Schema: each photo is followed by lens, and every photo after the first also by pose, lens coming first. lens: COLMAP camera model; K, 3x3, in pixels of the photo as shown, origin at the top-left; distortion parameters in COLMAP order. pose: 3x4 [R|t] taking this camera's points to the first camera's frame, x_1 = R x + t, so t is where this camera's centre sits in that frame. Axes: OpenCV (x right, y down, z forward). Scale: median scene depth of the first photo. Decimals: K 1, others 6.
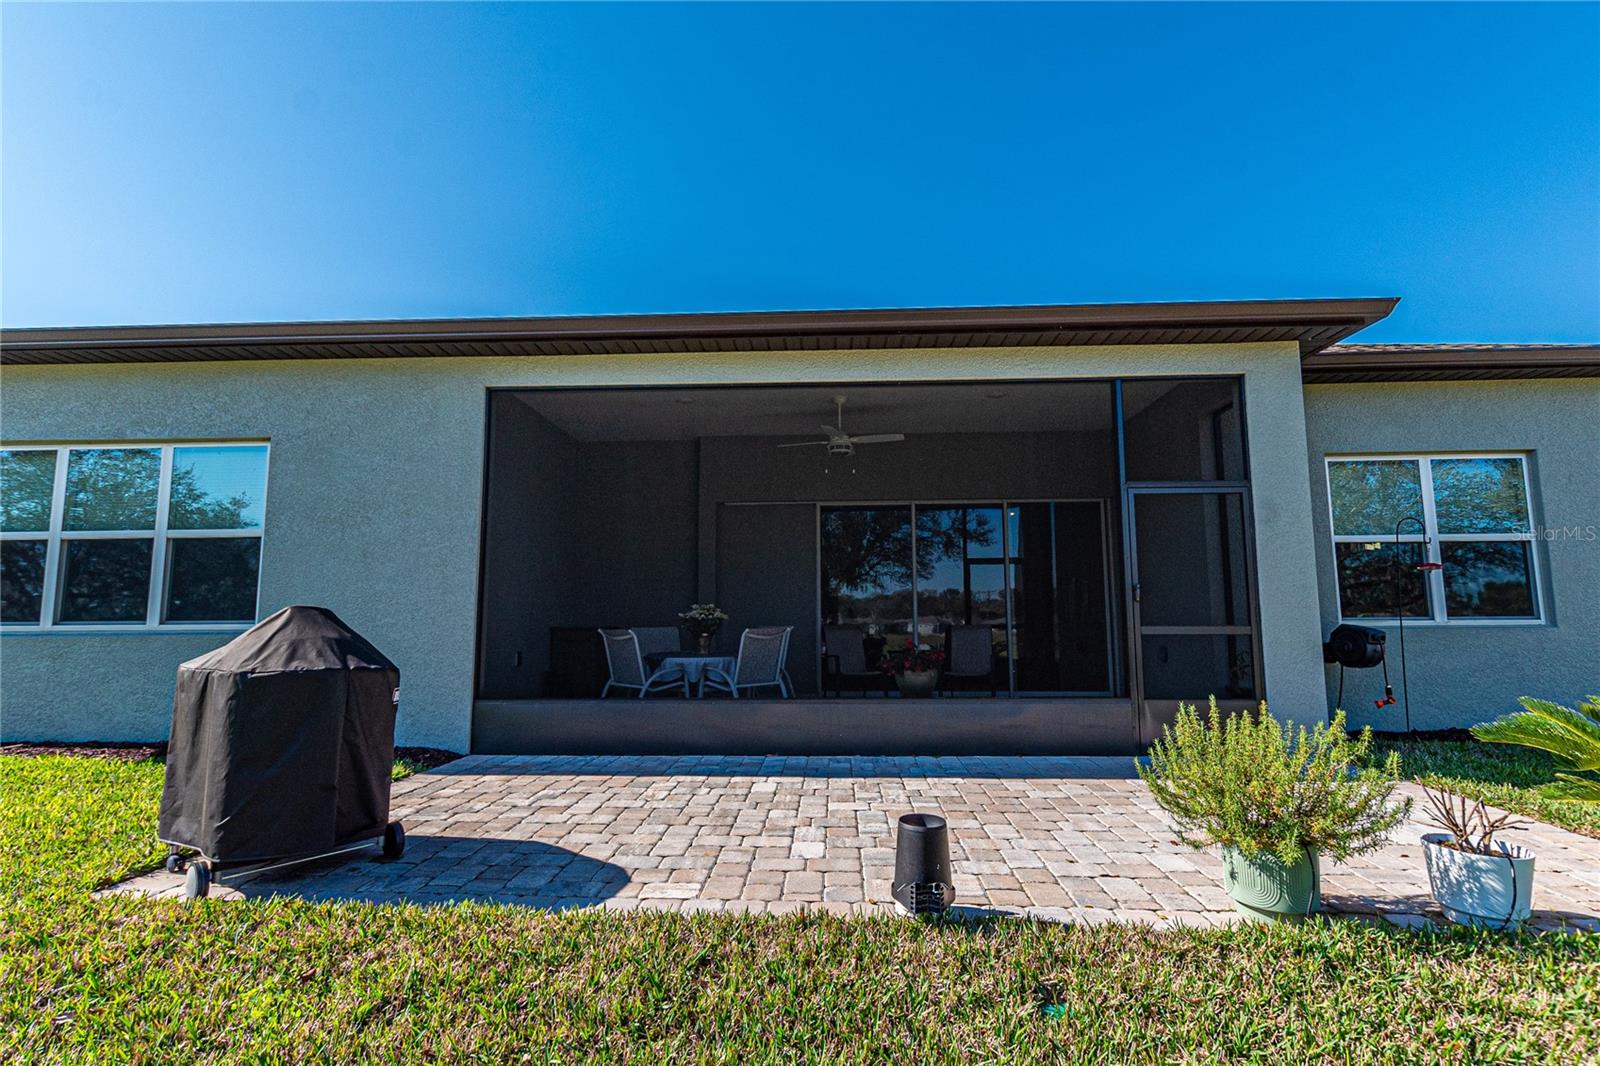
lens RADIAL K [[724.4, 0, 800.0], [0, 724.4, 533.0], [0, 0, 1]] dist [0.003878, 0.000366]
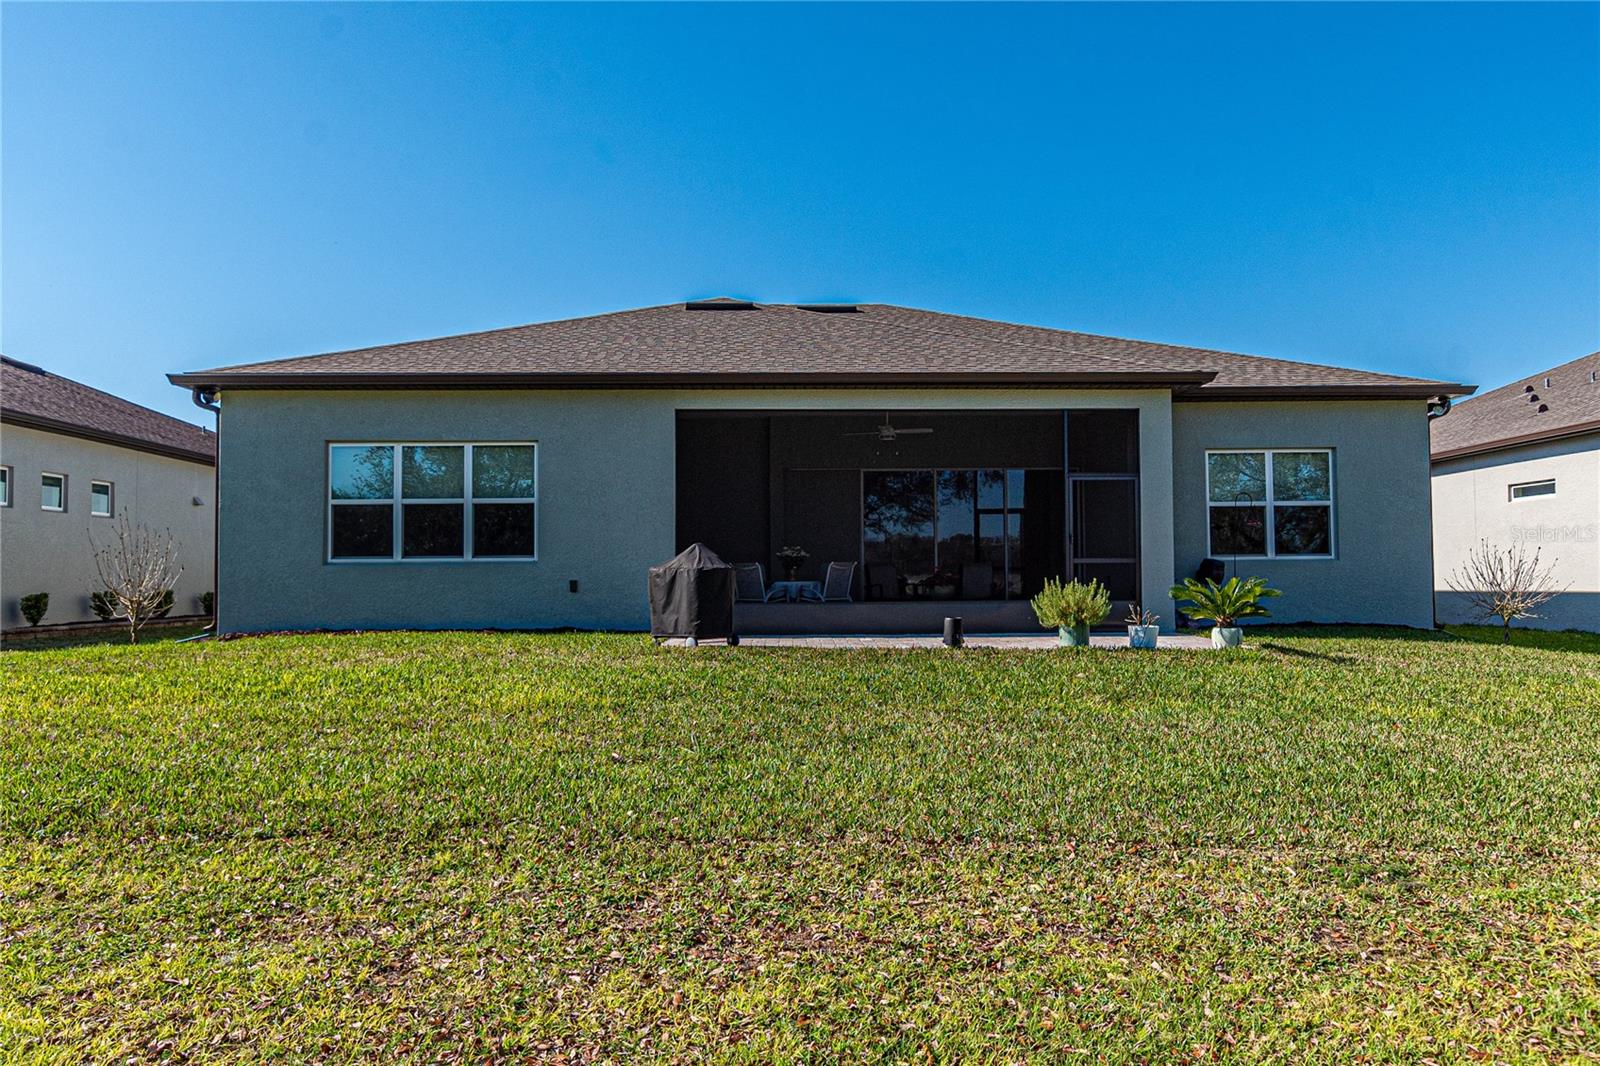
lens RADIAL K [[1120.6, 0, 800.0], [0, 1120.6, 533.0], [0, 0, 1]] dist [-0.003178, -0.000519]
pose [[0.997934, 0.001189, 0.064239, -0.289435], [-0.006190, 0.996957, 0.077710, -0.111832], [-0.063951, -0.077947, 0.994904, -1.337216]]
